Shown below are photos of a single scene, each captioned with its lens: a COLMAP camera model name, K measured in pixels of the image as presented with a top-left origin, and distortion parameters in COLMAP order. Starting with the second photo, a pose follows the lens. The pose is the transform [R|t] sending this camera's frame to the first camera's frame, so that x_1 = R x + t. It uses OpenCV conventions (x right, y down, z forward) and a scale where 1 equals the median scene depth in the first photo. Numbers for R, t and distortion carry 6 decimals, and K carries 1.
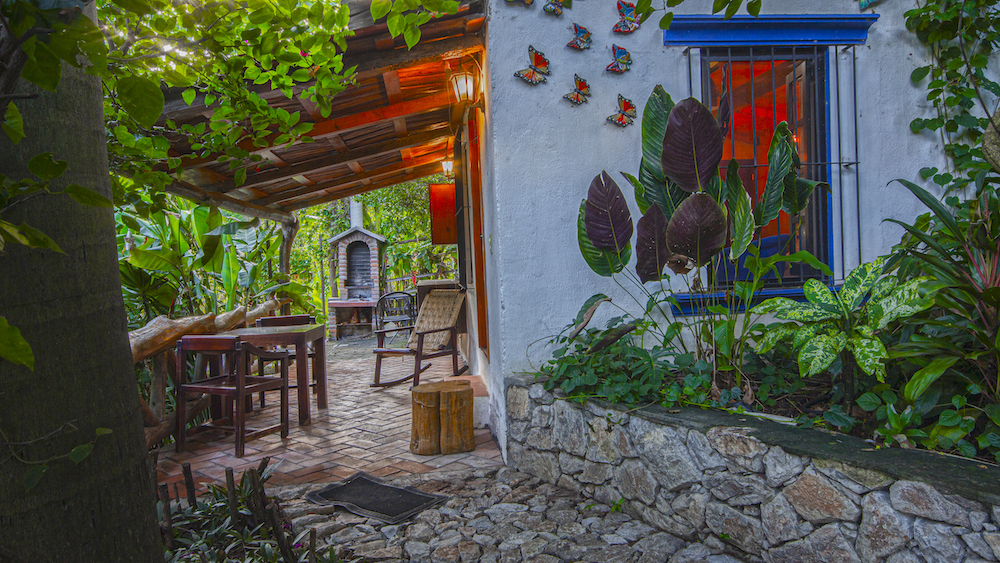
lens RADIAL K [[600.4, 0, 500.0], [0, 600.4, 281.5], [0, 0, 1]] dist [-0.000167, -0.000368]
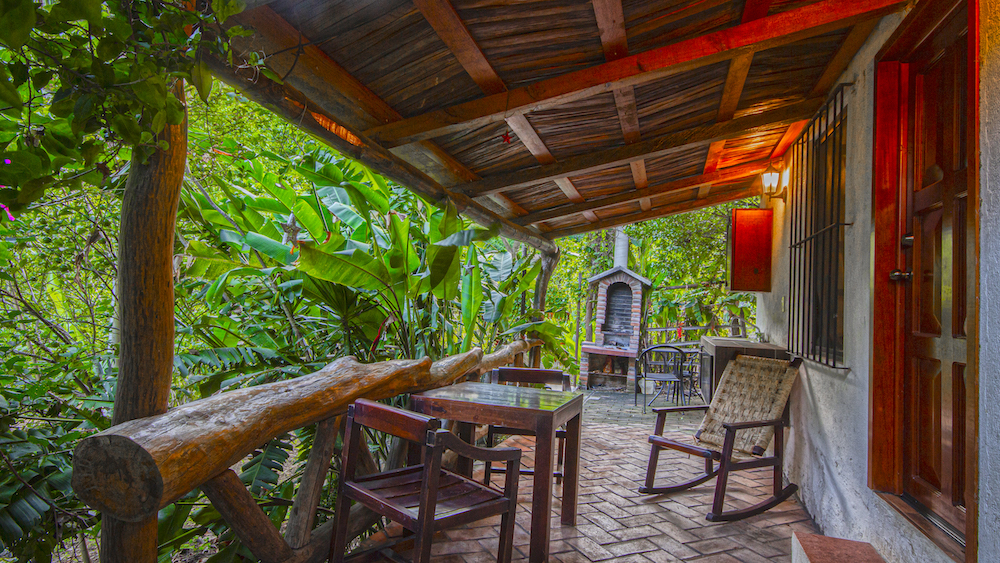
lens RADIAL K [[478.9, 0, 500.0], [0, 478.9, 281.5], [0, 0, 1]] dist [-0.000038, -0.000005]
pose [[0.901618, 0.069579, -0.426899, -0.121579], [-0.106512, 0.992299, -0.063223, -0.005080], [0.419213, 0.102473, 0.902086, 0.362522]]
